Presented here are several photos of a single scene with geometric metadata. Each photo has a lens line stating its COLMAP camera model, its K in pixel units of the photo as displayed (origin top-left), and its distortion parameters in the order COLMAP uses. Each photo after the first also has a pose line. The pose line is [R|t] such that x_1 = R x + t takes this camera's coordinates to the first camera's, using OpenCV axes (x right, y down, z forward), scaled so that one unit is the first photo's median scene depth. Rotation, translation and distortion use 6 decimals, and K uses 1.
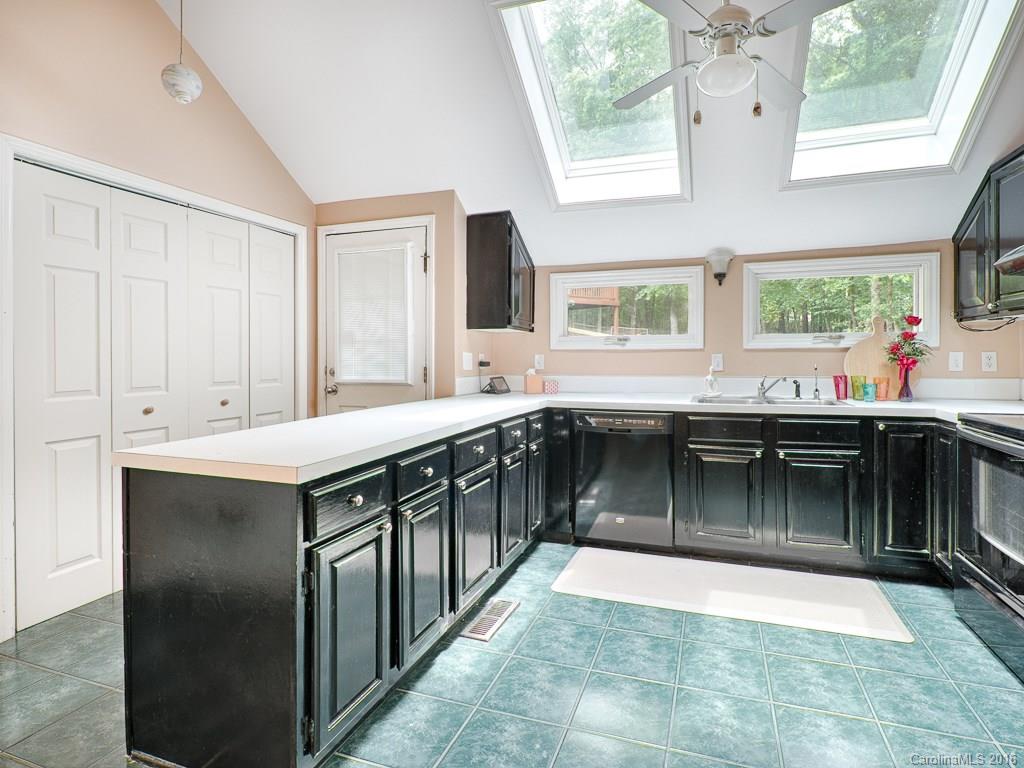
lens RADIAL K [[502.0, 0, 541.8], [0, 502.0, 325.1], [0, 0, 1]] dist [-0.003706, -0.008059]
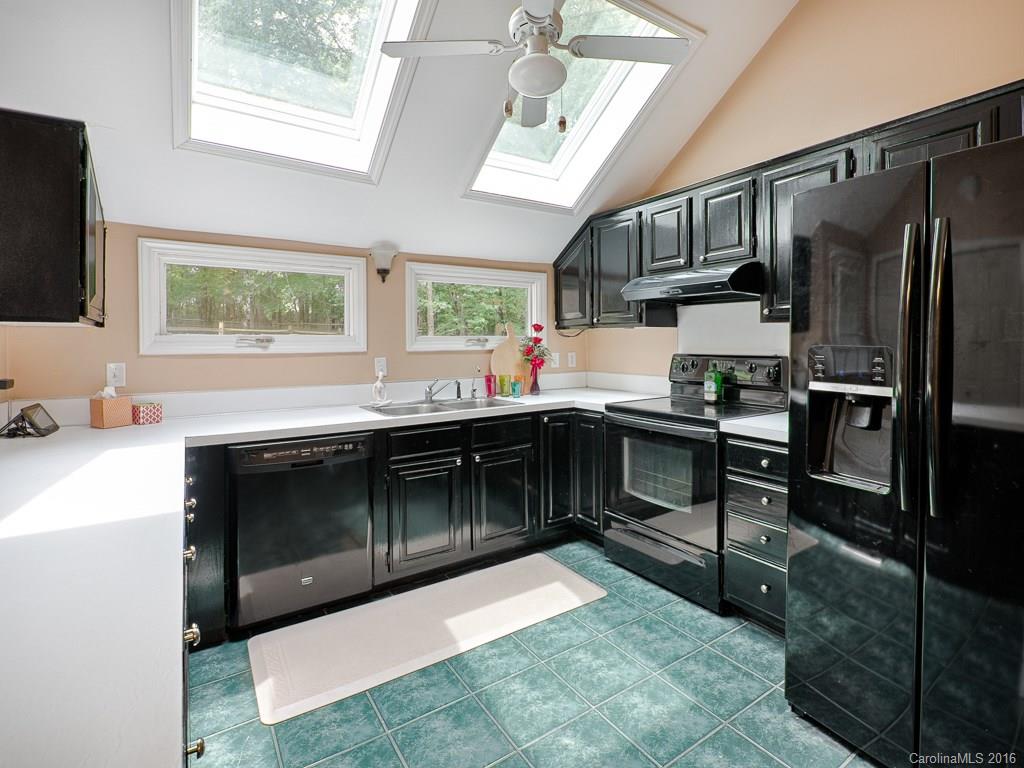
lens RADIAL K [[502.0, 0, 541.8], [0, 502.0, 325.1], [0, 0, 1]] dist [-0.003706, -0.008059]
pose [[0.603717, 0.027245, 0.796733, -0.236748], [-0.043615, 0.999048, -0.001114, -0.014966], [-0.796005, -0.034077, 0.604330, 0.256970]]
